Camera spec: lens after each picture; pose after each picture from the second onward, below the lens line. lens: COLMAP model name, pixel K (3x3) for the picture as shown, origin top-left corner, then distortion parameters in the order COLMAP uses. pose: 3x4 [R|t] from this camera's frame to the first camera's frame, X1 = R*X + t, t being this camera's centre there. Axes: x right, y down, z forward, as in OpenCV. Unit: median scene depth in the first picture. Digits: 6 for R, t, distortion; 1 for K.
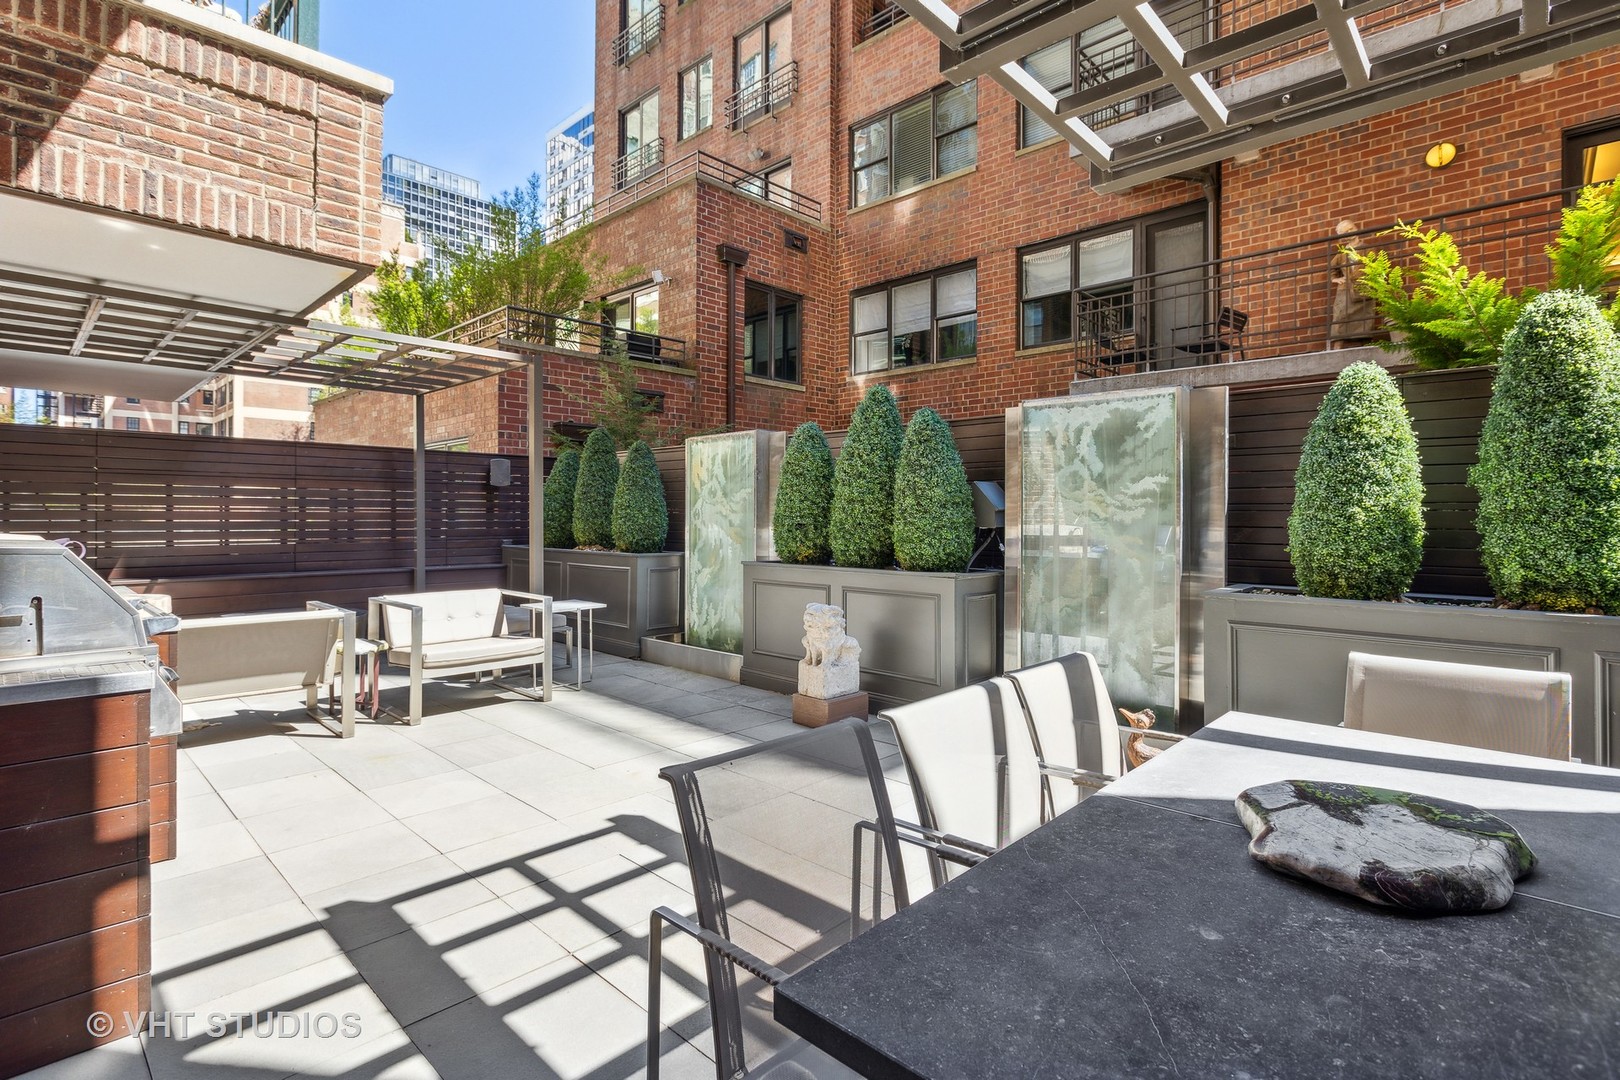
lens RADIAL K [[790.2, 0, 797.6], [0, 790.2, 504.0], [0, 0, 1]] dist [0.001622, -0.000247]
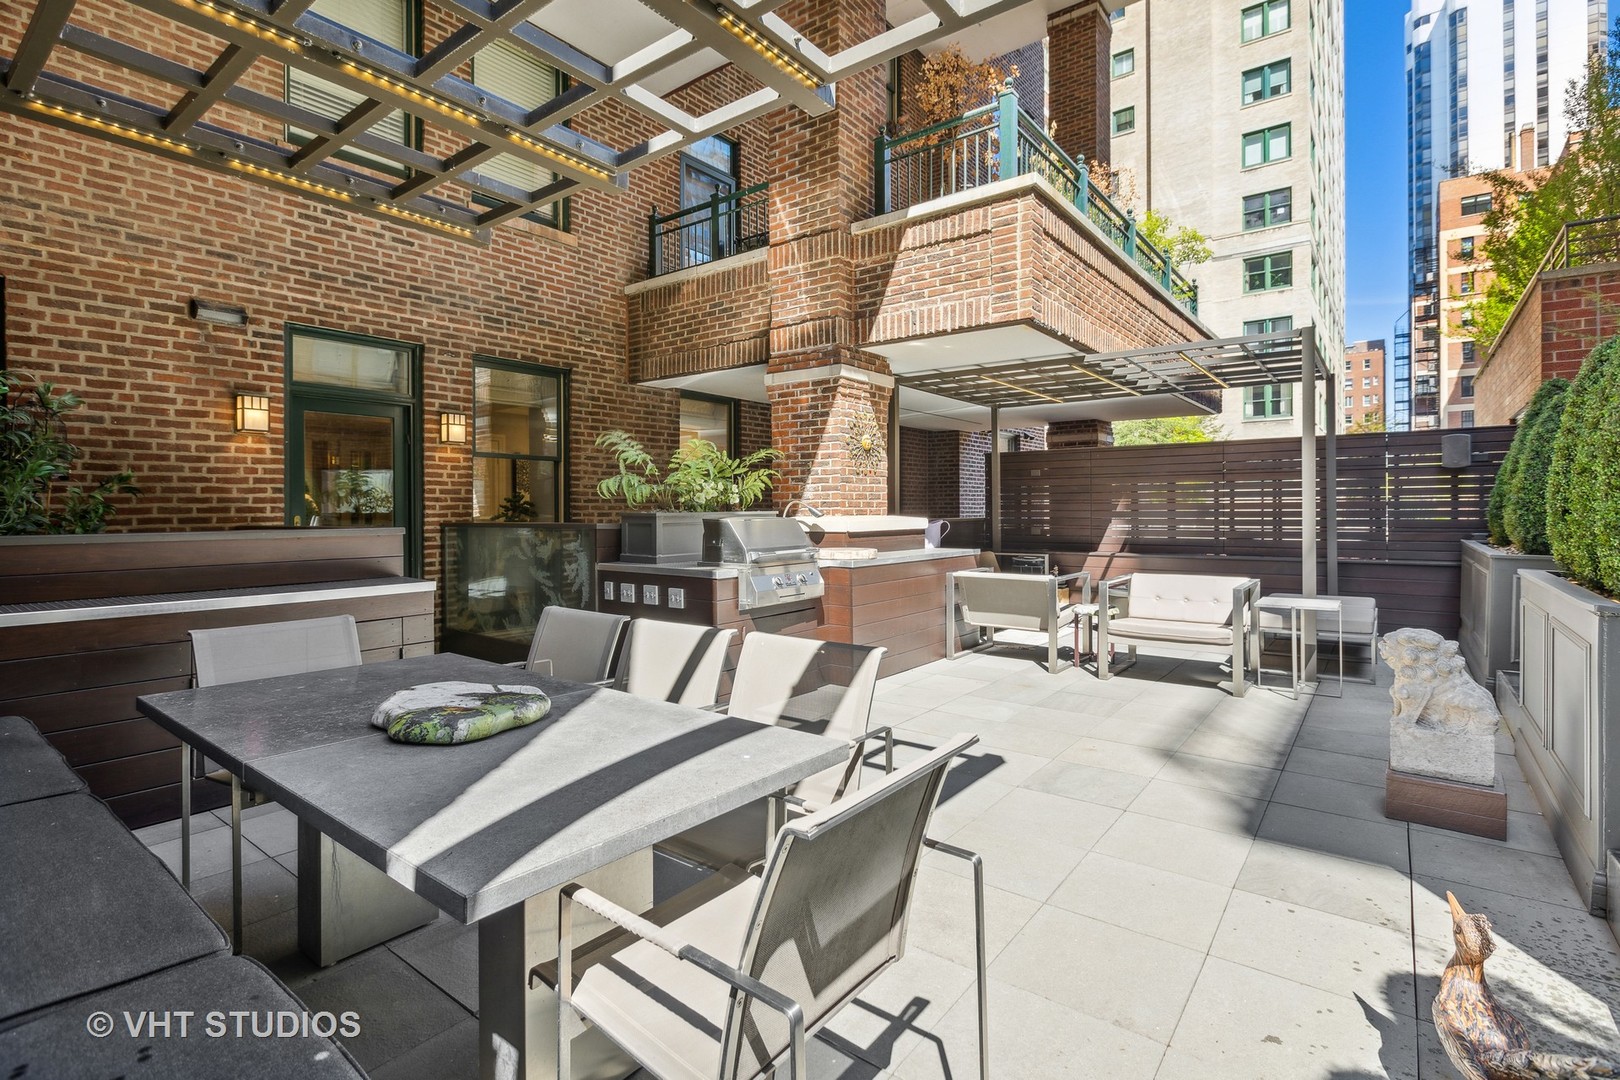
lens RADIAL K [[790.2, 0, 797.6], [0, 790.2, 504.0], [0, 0, 1]] dist [0.001622, -0.000247]
pose [[0.094738, -0.015749, -0.995378, 0.821413], [0.022586, 0.999651, -0.013667, 0.023889], [0.995246, -0.021187, 0.095060, 0.525078]]
